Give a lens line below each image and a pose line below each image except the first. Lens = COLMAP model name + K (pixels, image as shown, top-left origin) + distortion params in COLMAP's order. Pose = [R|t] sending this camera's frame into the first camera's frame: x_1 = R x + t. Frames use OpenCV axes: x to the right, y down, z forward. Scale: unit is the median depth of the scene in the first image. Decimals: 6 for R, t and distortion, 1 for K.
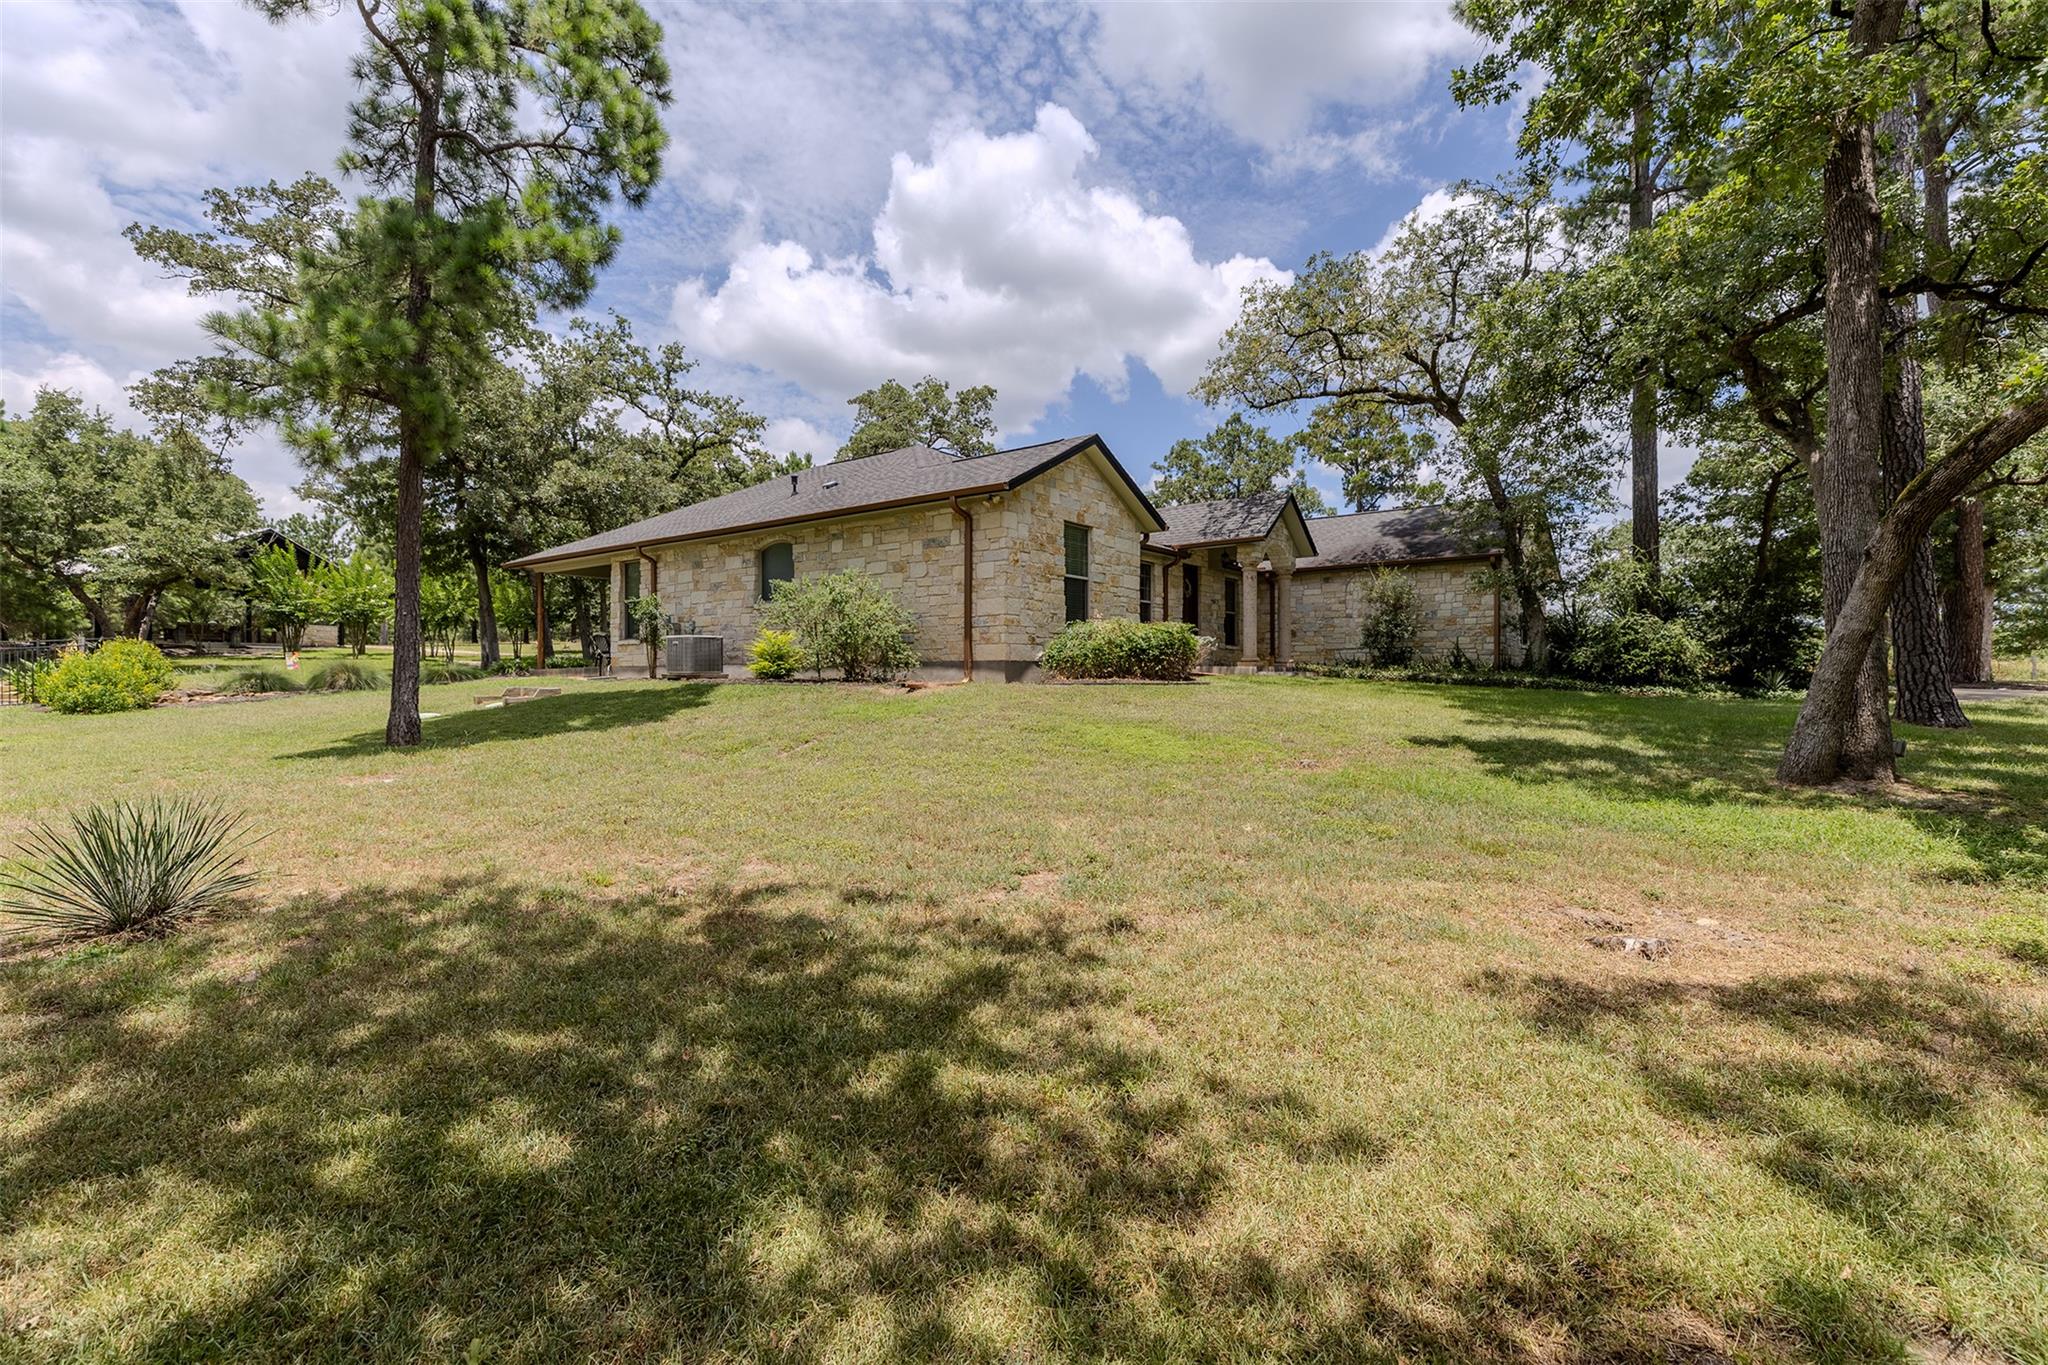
lens RADIAL K [[939.6, 0, 1023.4], [0, 939.6, 669.3], [0, 0, 1]] dist [0.022764, 0.000038]
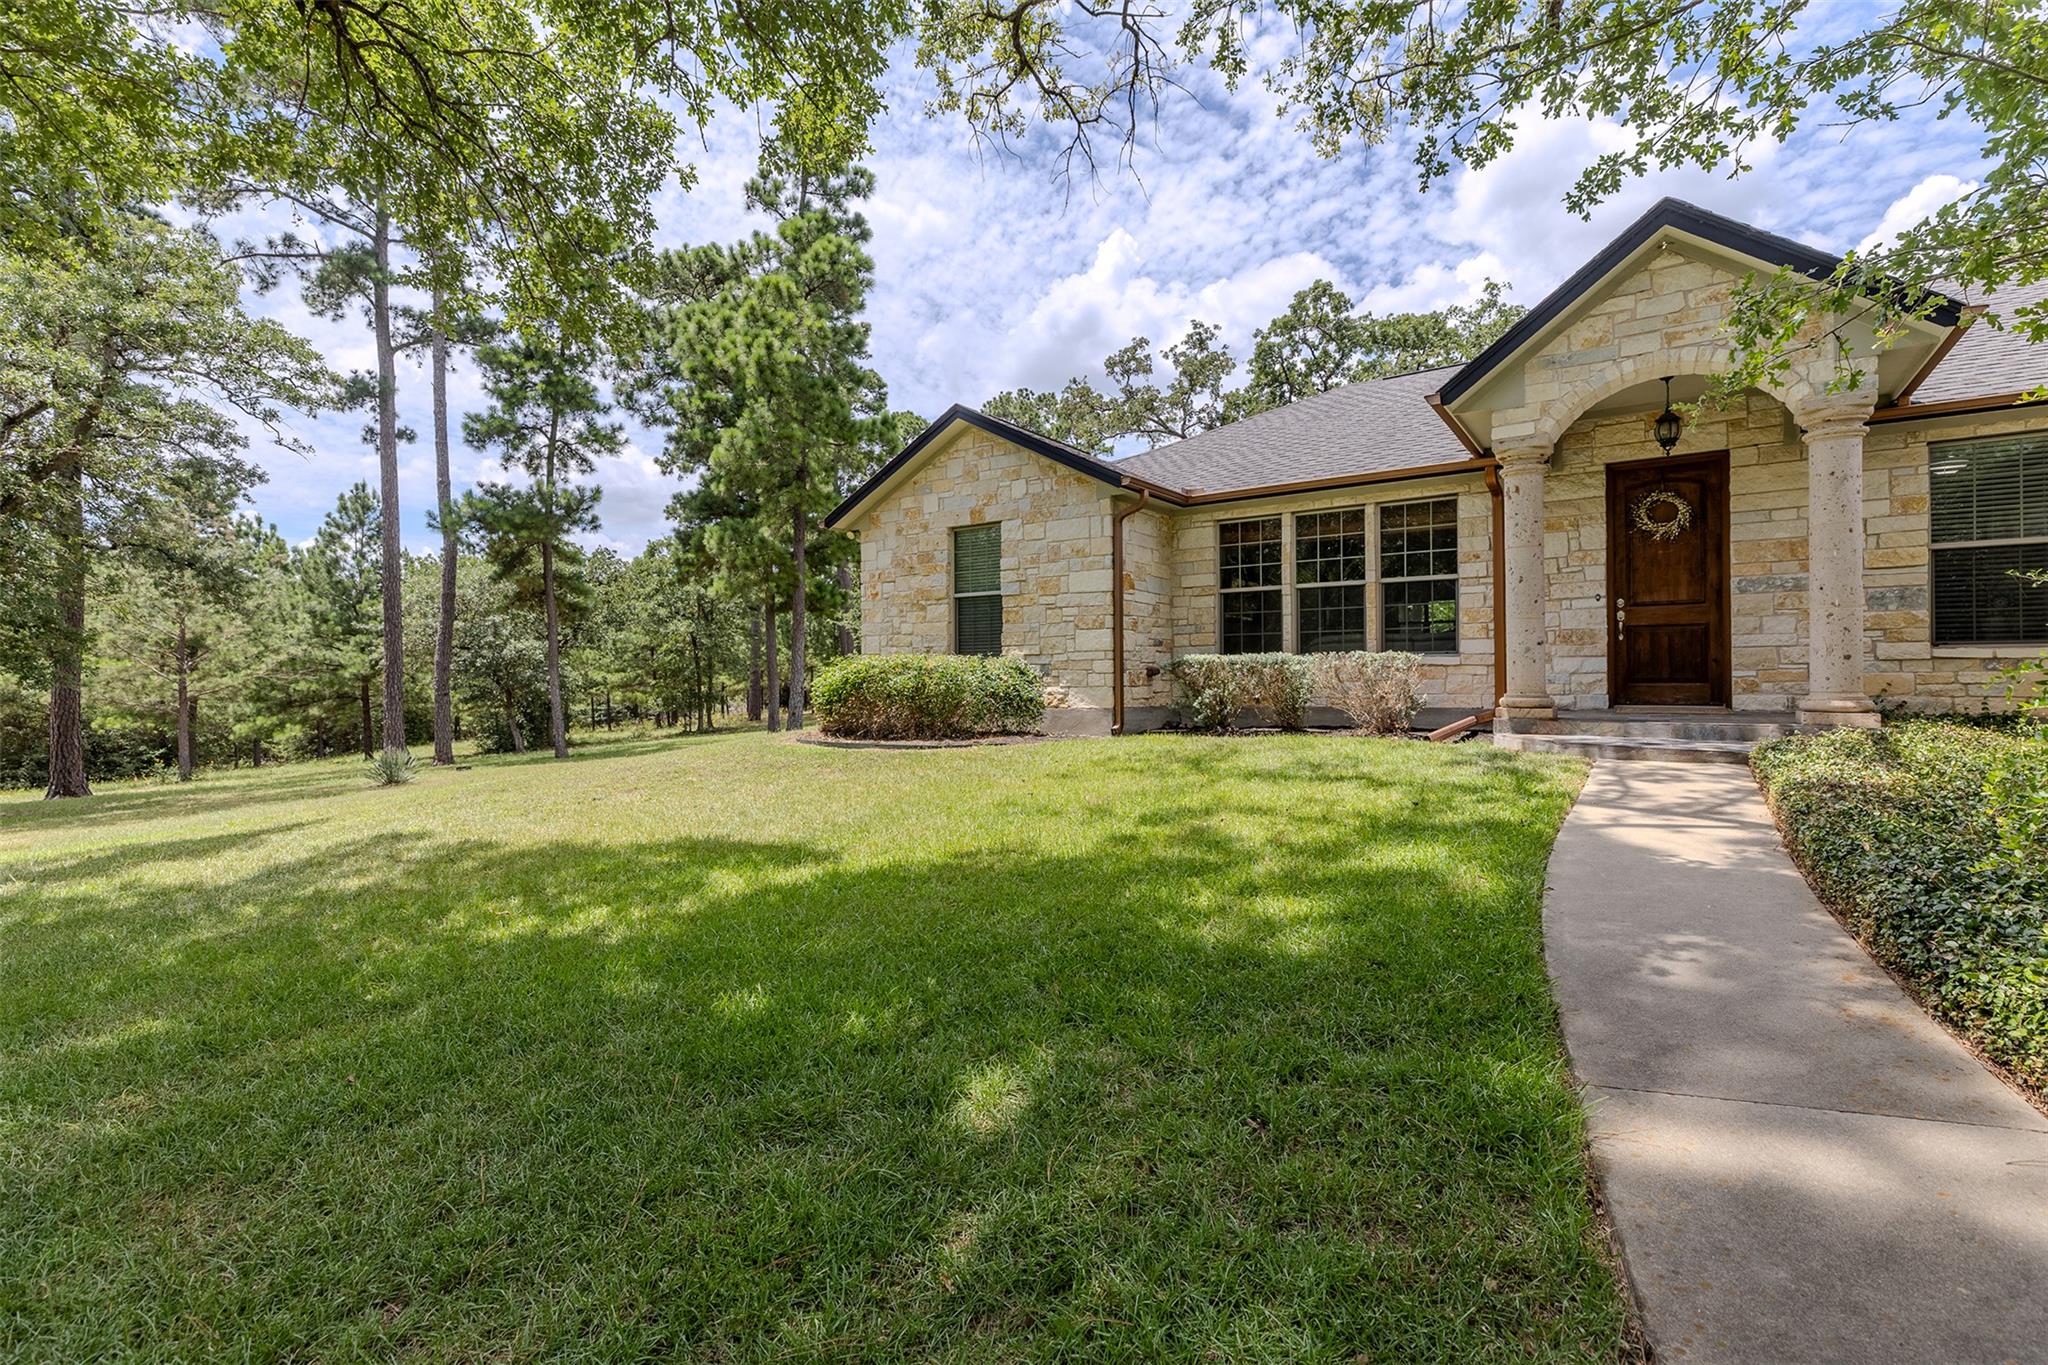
lens RADIAL K [[916.3, 0, 1020.3], [0, 916.3, 679.1], [0, 0, 1]] dist [0.009787, -0.000332]
pose [[0.035578, 0.005336, -0.999353, 0.654799], [0.019426, 0.999793, 0.006030, -0.027863], [0.999178, -0.019628, 0.035467, 0.826453]]
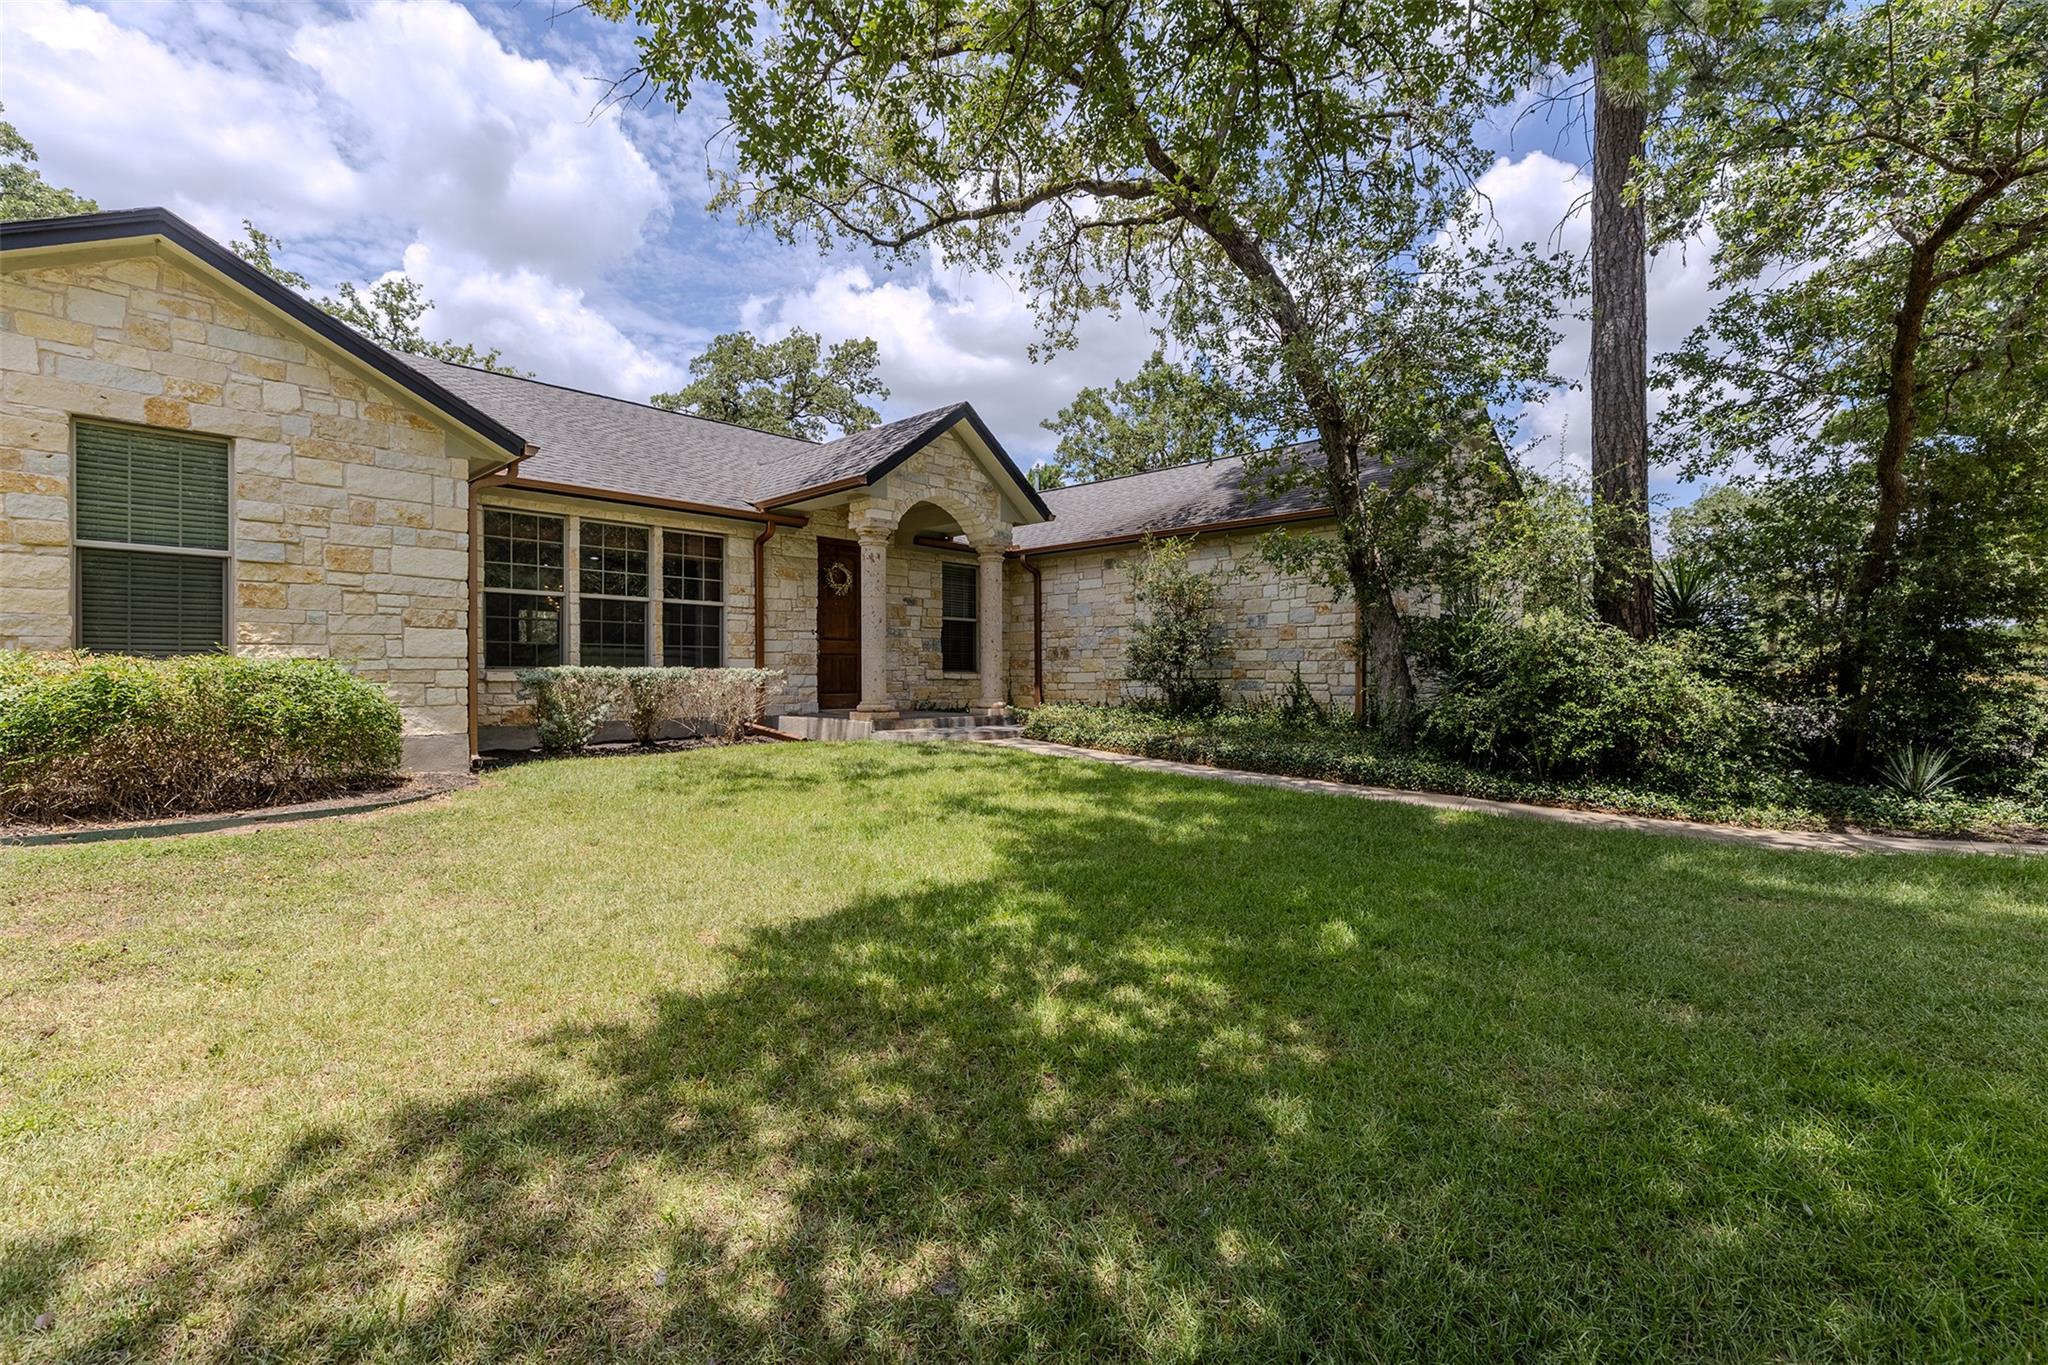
lens RADIAL K [[916.3, 0, 1020.3], [0, 916.3, 679.1], [0, 0, 1]] dist [0.009787, -0.000332]
pose [[0.993324, -0.001818, -0.115344, 0.410625], [0.003087, 0.999937, 0.010825, -0.034453], [0.115317, -0.011108, 0.993267, 0.511294]]
